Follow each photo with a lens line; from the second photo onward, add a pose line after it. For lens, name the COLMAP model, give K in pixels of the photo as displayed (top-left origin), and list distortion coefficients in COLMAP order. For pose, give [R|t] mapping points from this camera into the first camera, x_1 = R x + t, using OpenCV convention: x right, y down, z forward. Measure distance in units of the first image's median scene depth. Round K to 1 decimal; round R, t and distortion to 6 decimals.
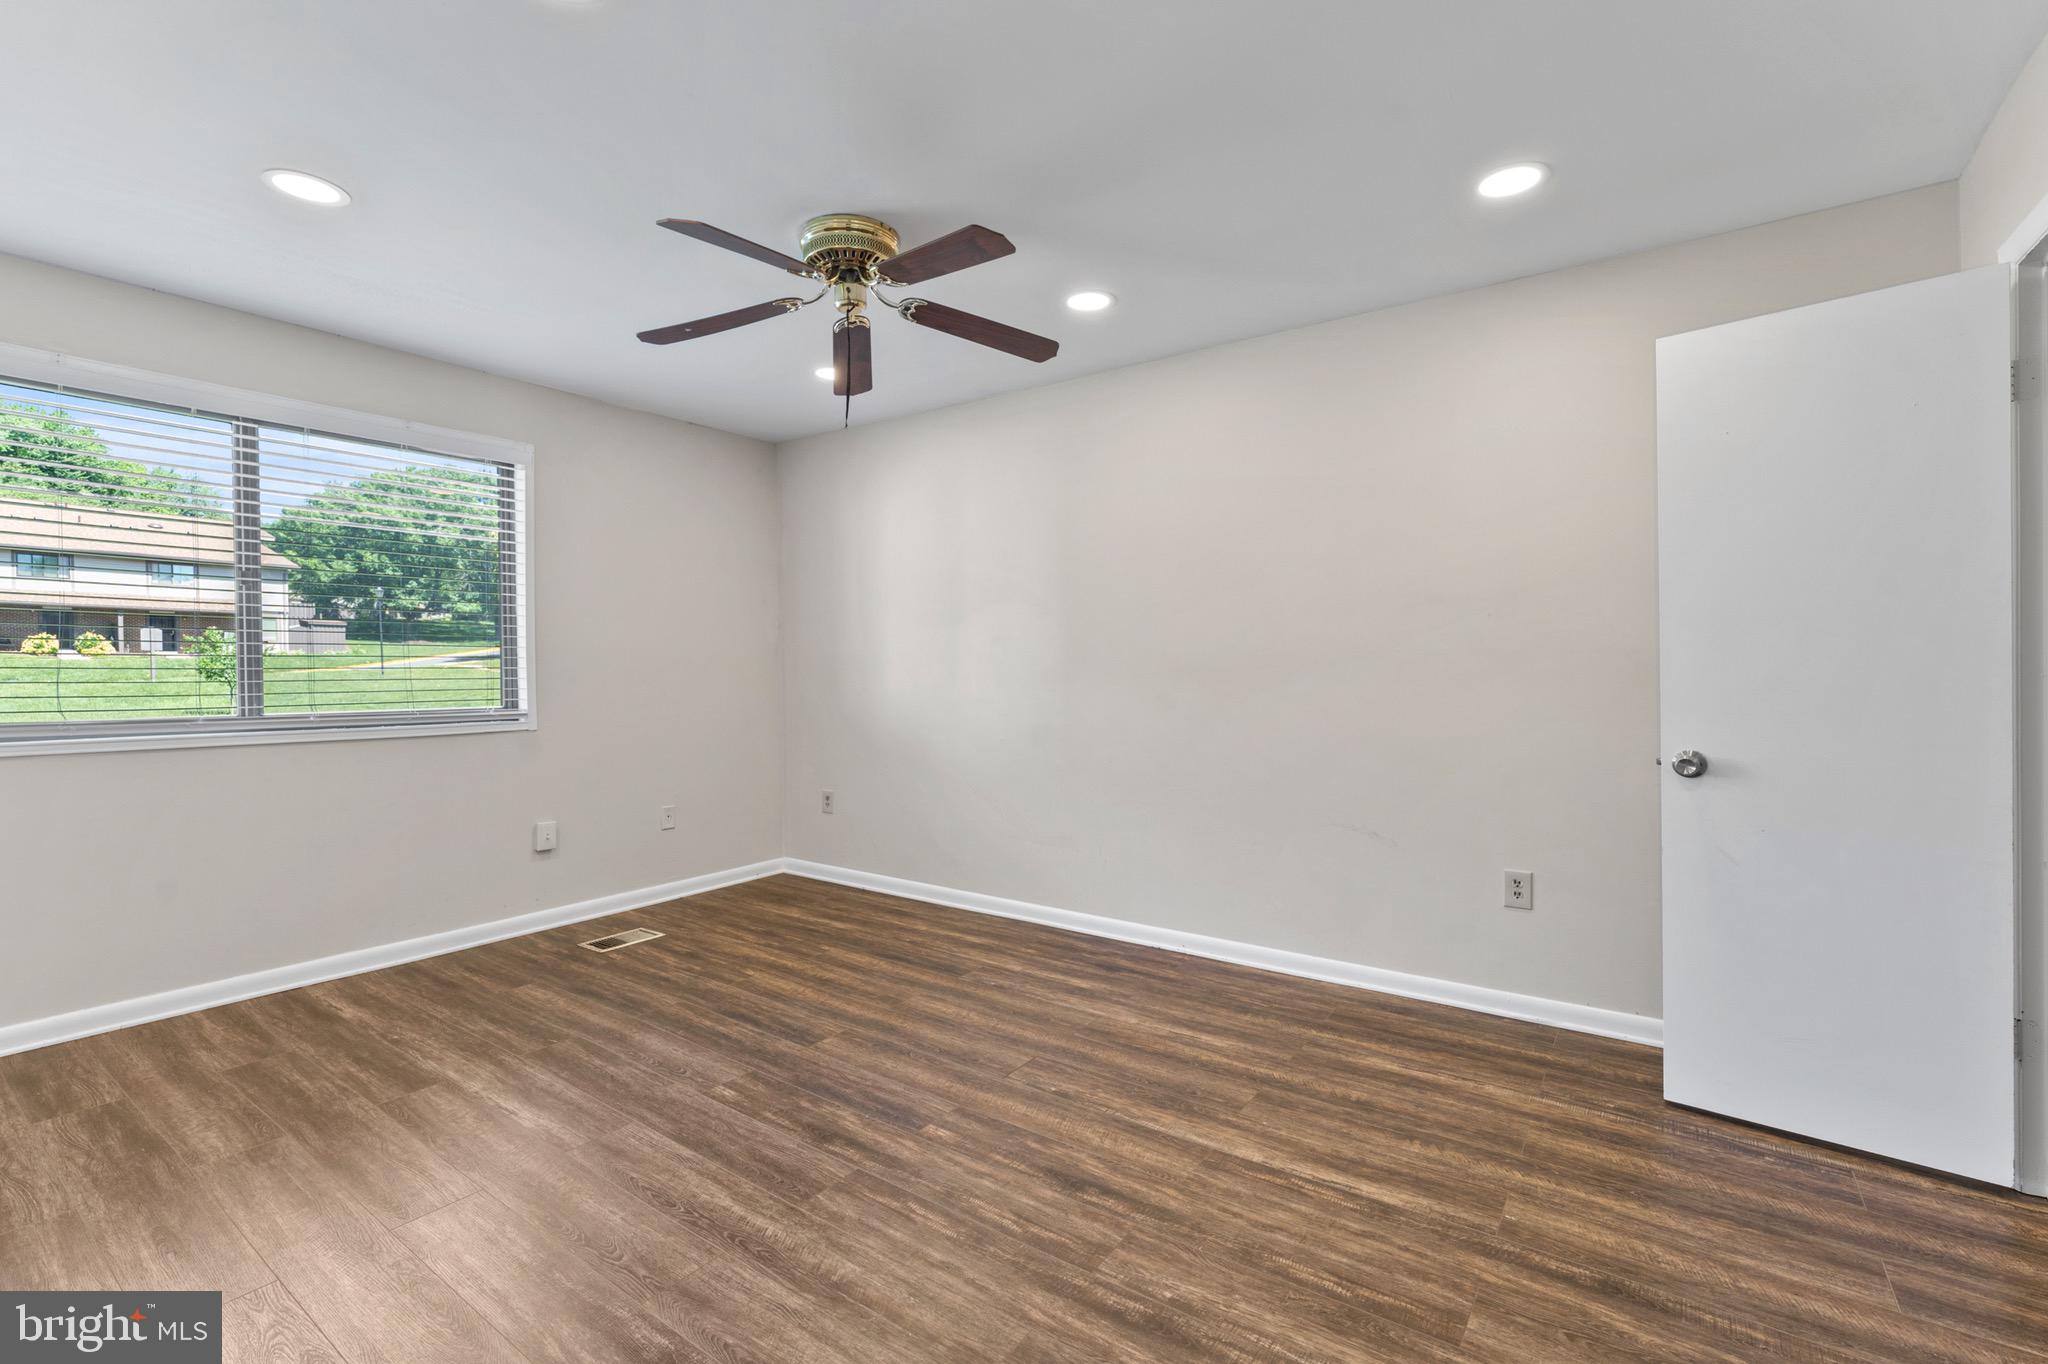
lens RADIAL K [[866.3, 0, 988.0], [0, 866.3, 664.6], [0, 0, 1]] dist [-0.002460, -0.000205]
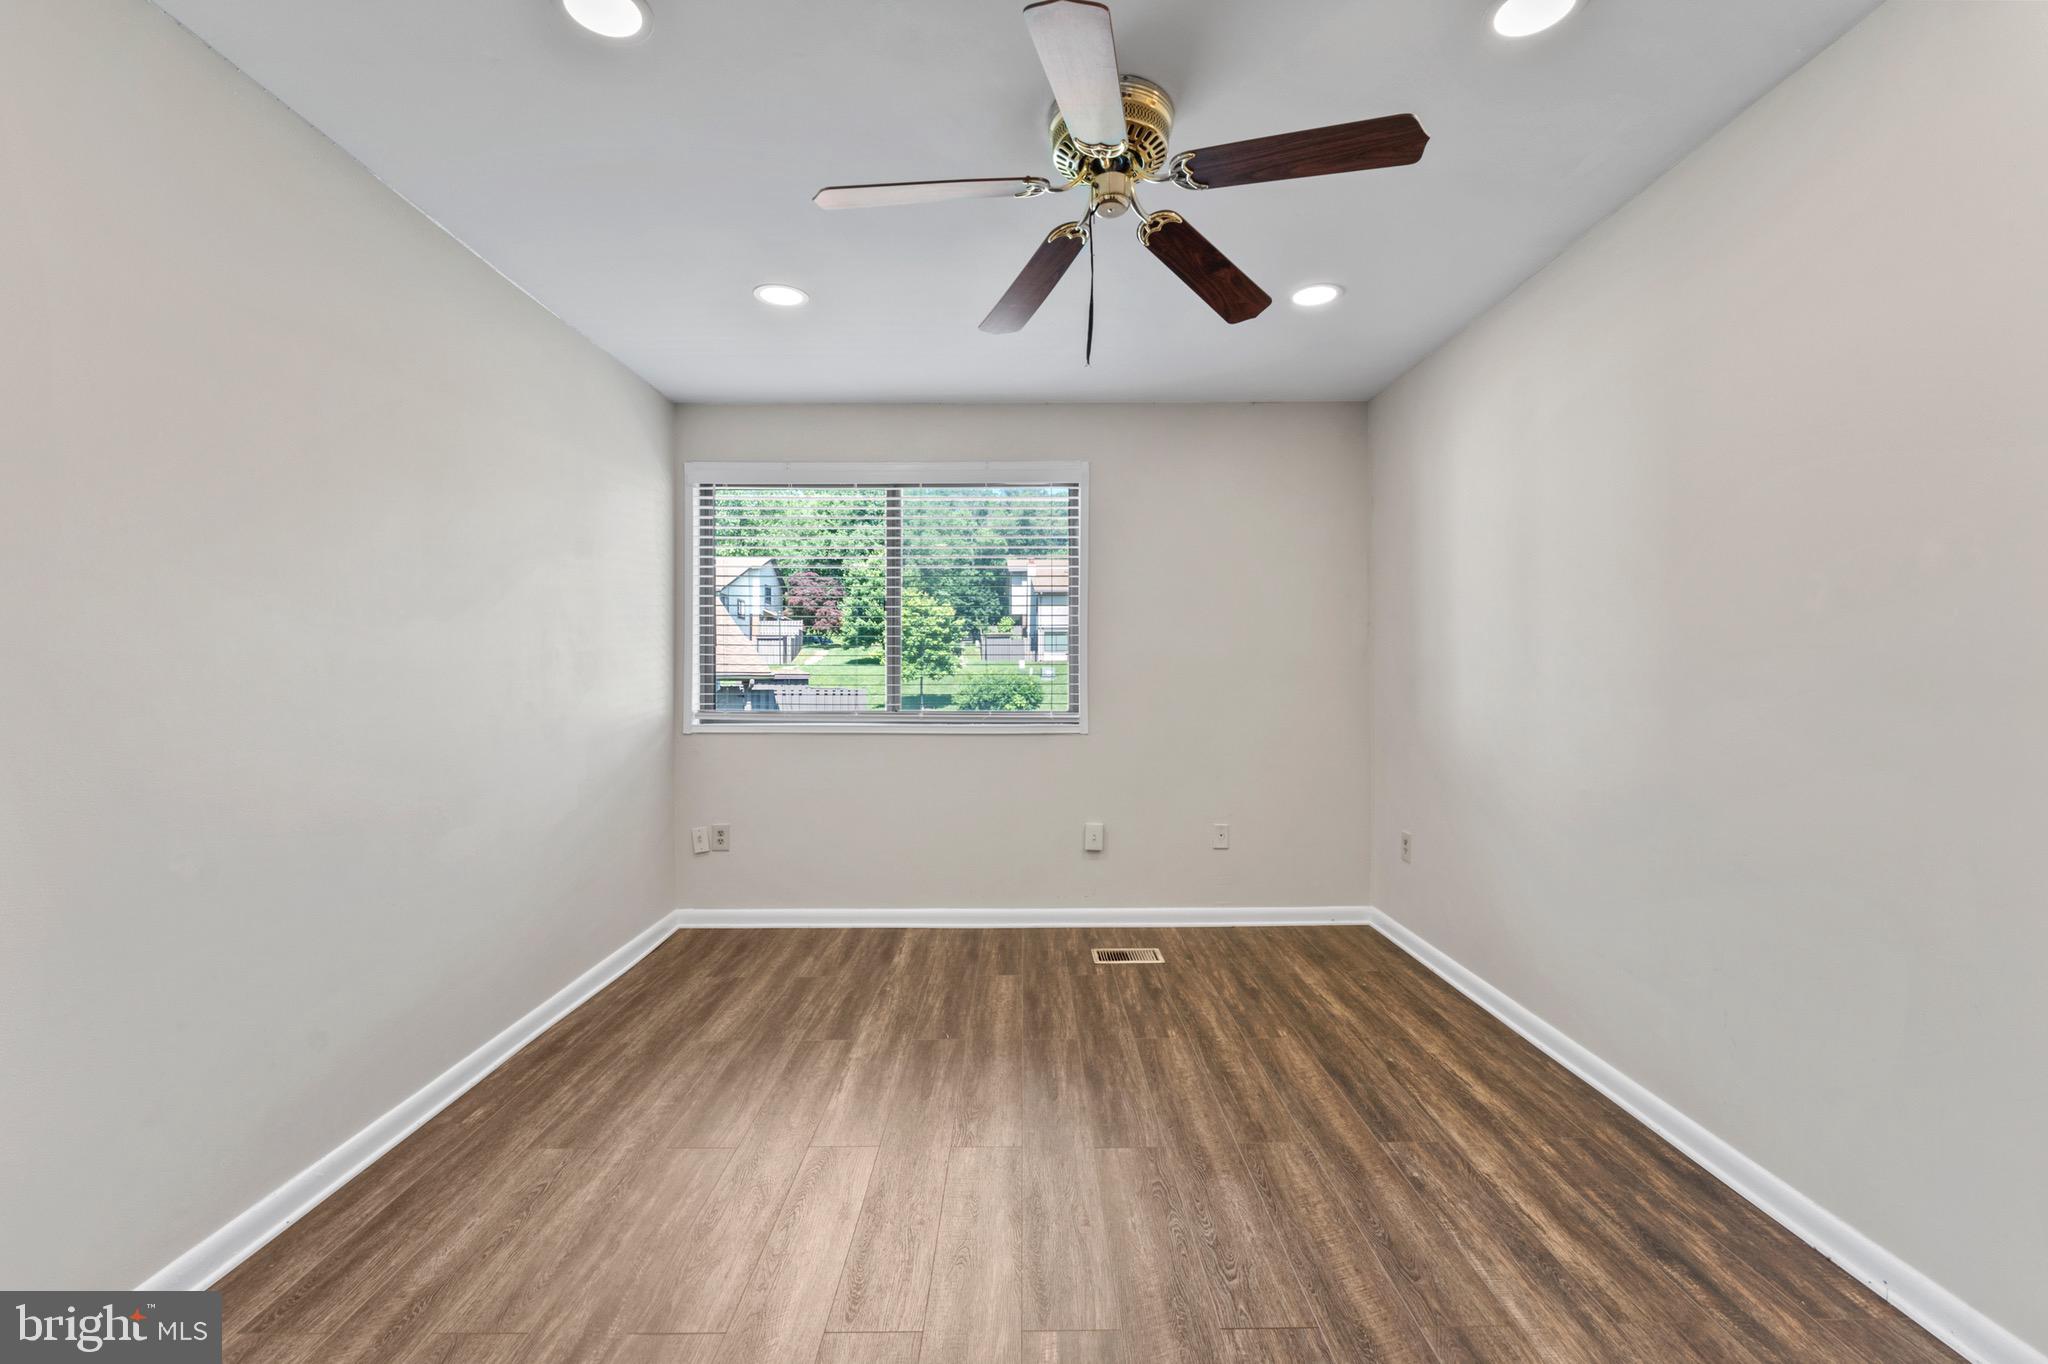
lens RADIAL K [[866.3, 0, 1084.5], [0, 866.3, 676.2], [0, 0, 1]] dist [-0.002460, -0.000205]
pose [[0.615898, 0.003169, -0.787820, 0.346166], [0.005944, 0.999945, 0.008669, -0.004340], [0.787804, -0.010022, 0.615845, 0.410278]]
